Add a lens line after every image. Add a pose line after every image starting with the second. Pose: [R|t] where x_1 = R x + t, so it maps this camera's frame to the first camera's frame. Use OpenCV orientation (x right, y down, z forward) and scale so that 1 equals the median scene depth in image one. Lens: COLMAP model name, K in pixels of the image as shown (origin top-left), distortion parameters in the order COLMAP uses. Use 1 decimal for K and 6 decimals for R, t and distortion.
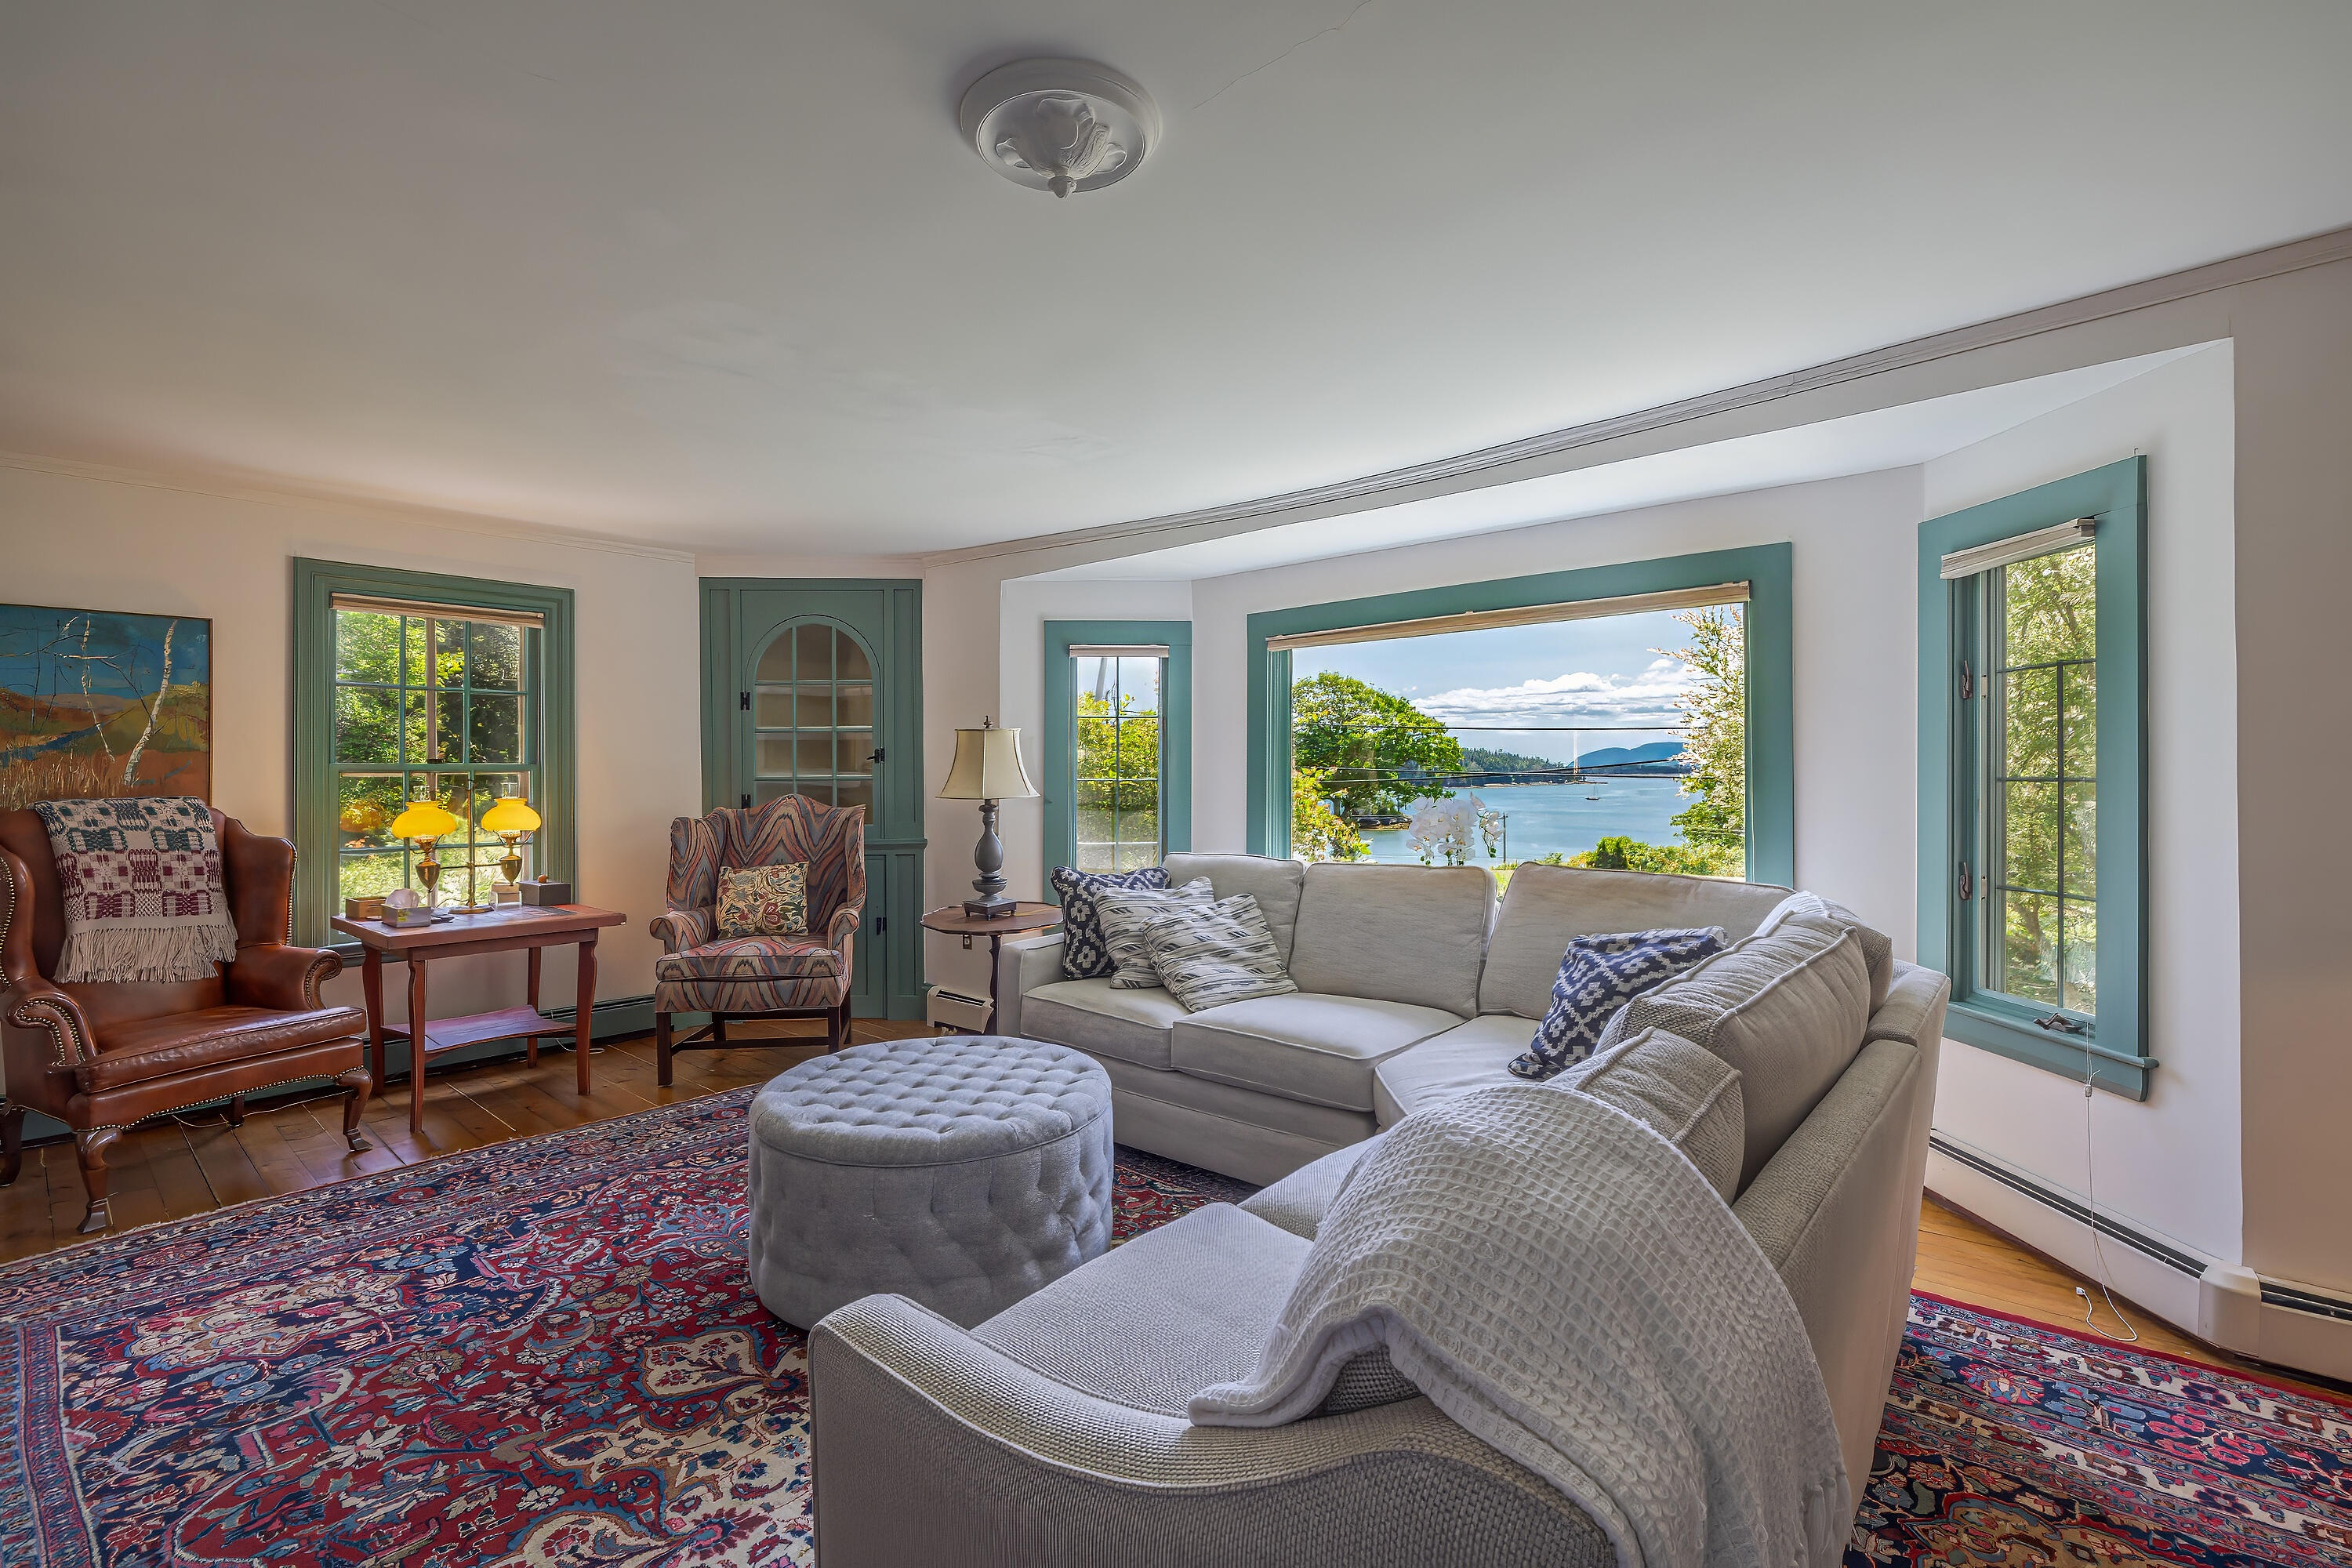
lens RADIAL K [[1041.7, 0, 1179.0], [0, 1041.7, 788.7], [0, 0, 1]] dist [0.001340, 0.000709]
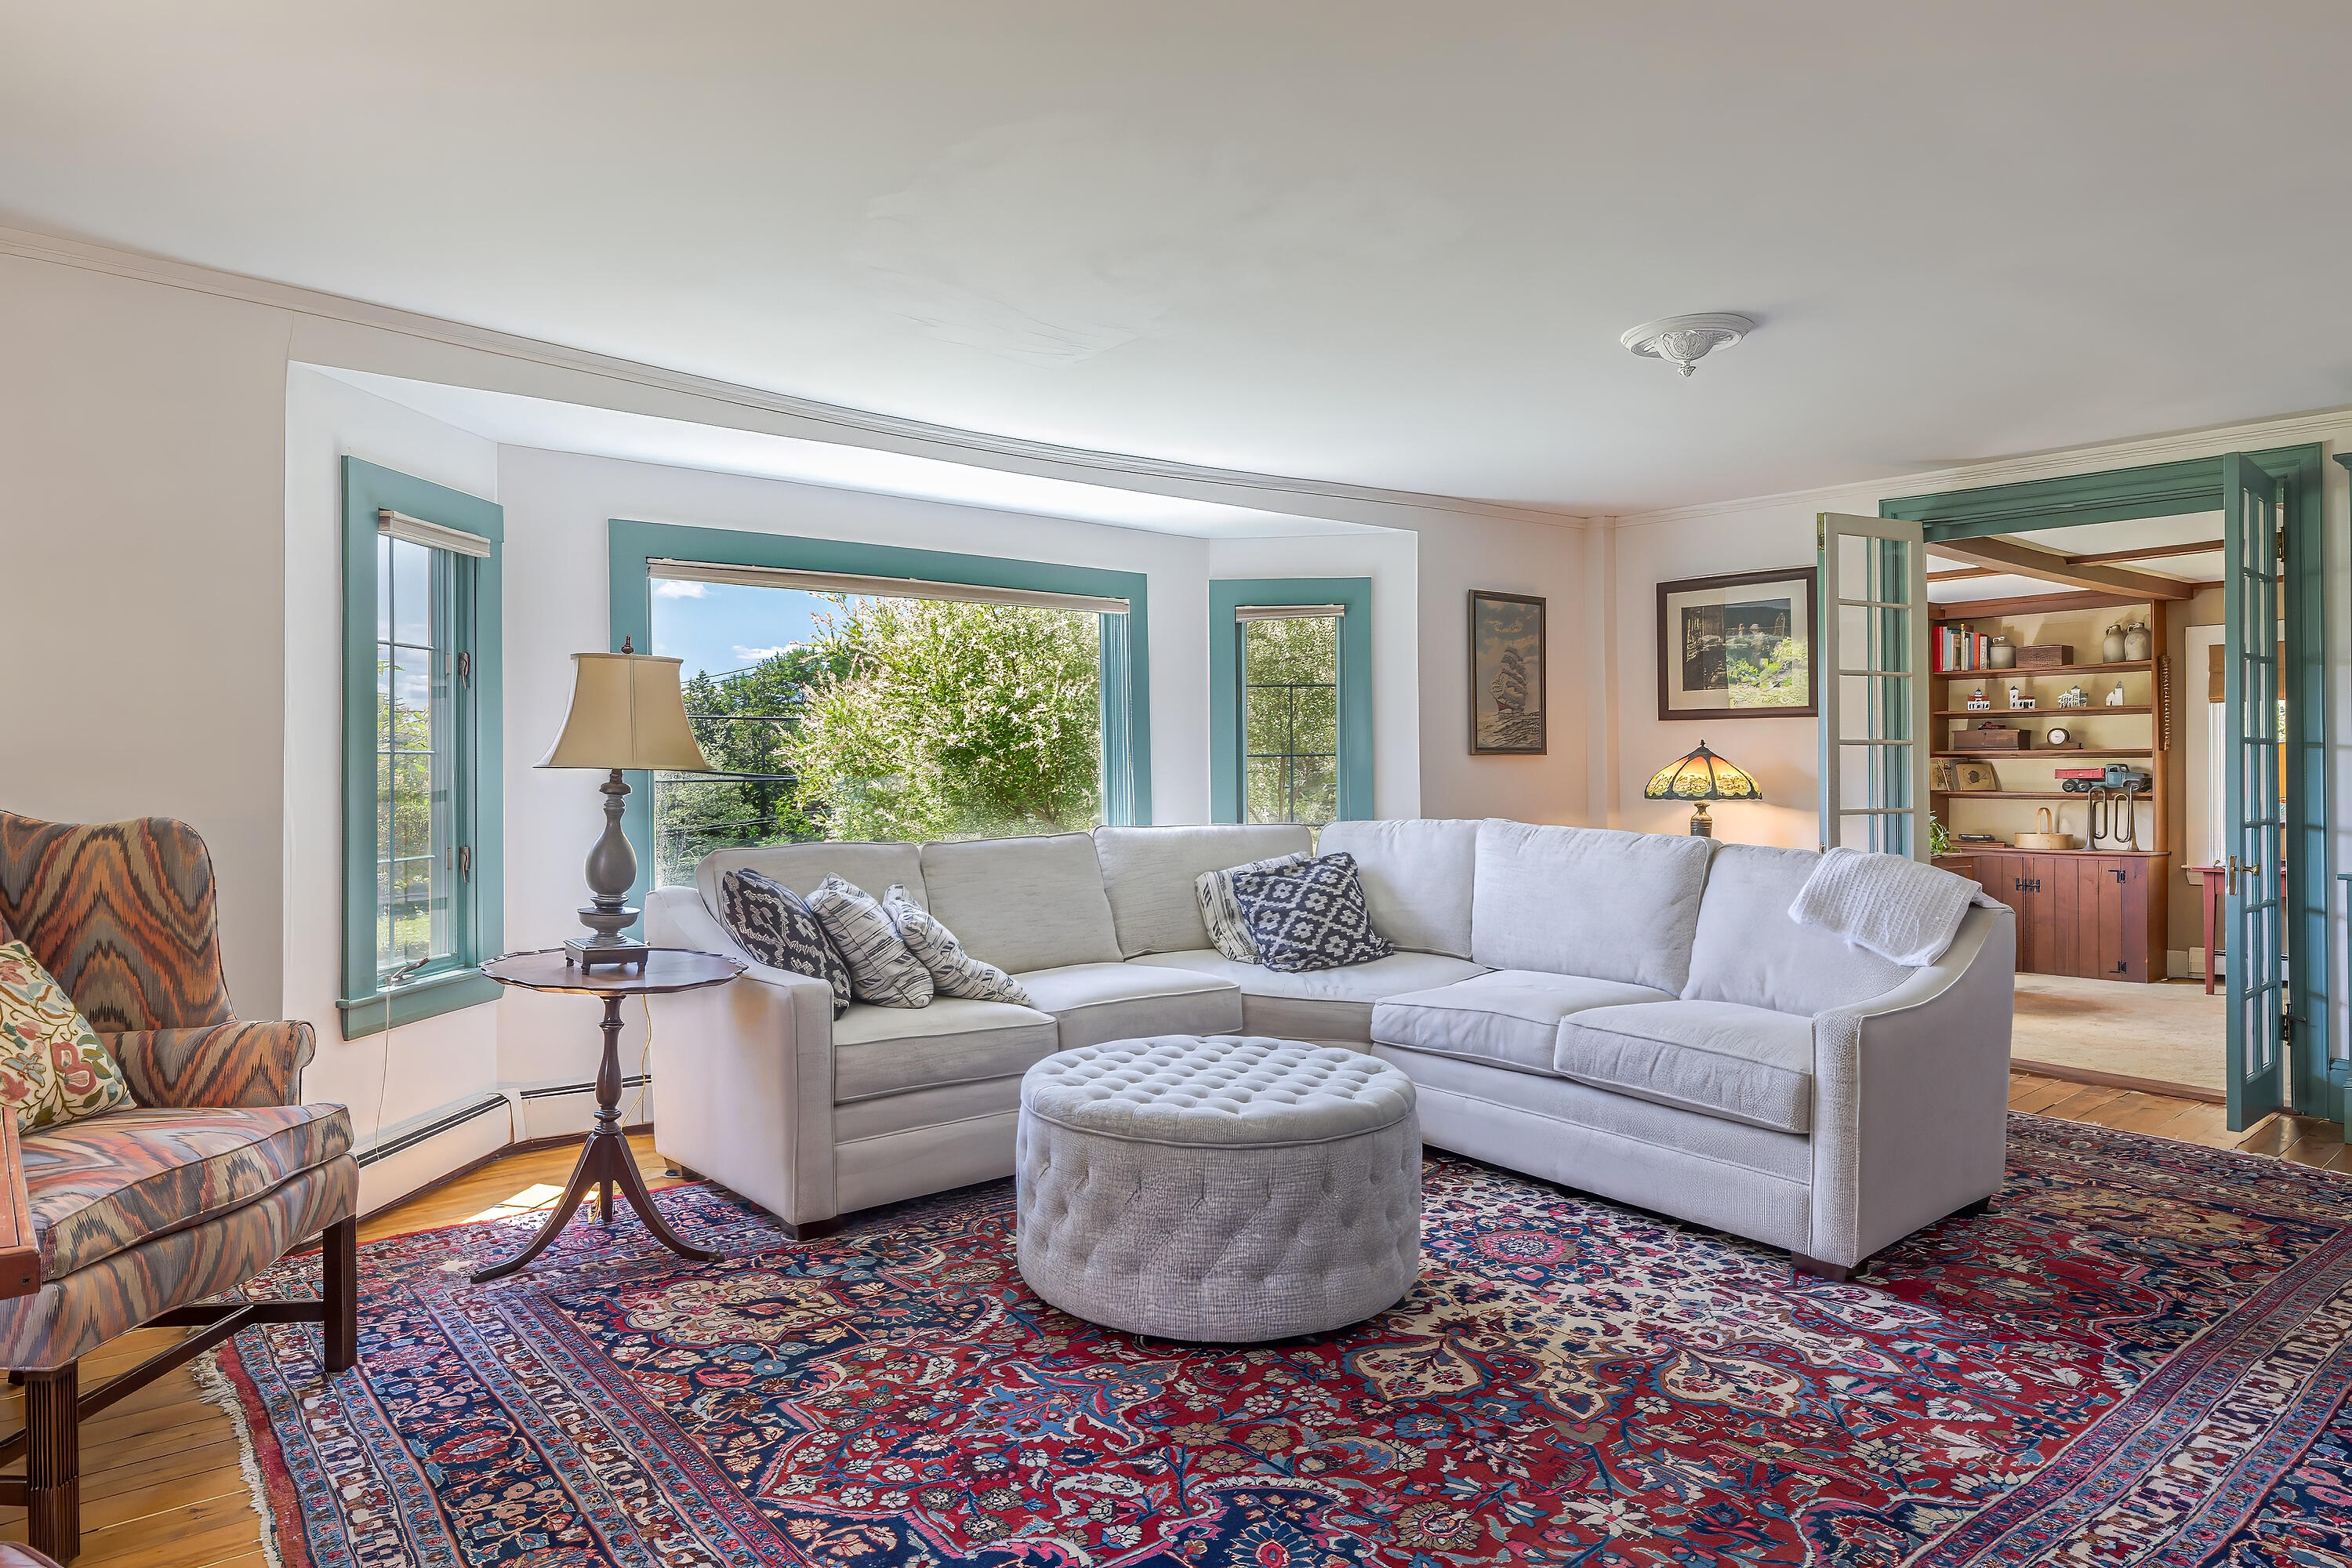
lens RADIAL K [[1371.0, 0, 1178.5], [0, 1371.0, 776.5], [0, 0, 1]] dist [-0.009310, -0.001486]
pose [[0.171770, 0.002283, 0.985134, -1.557399], [0.022917, 0.999717, -0.006312, 0.042651], [-0.984871, 0.023660, 0.171669, 0.933693]]
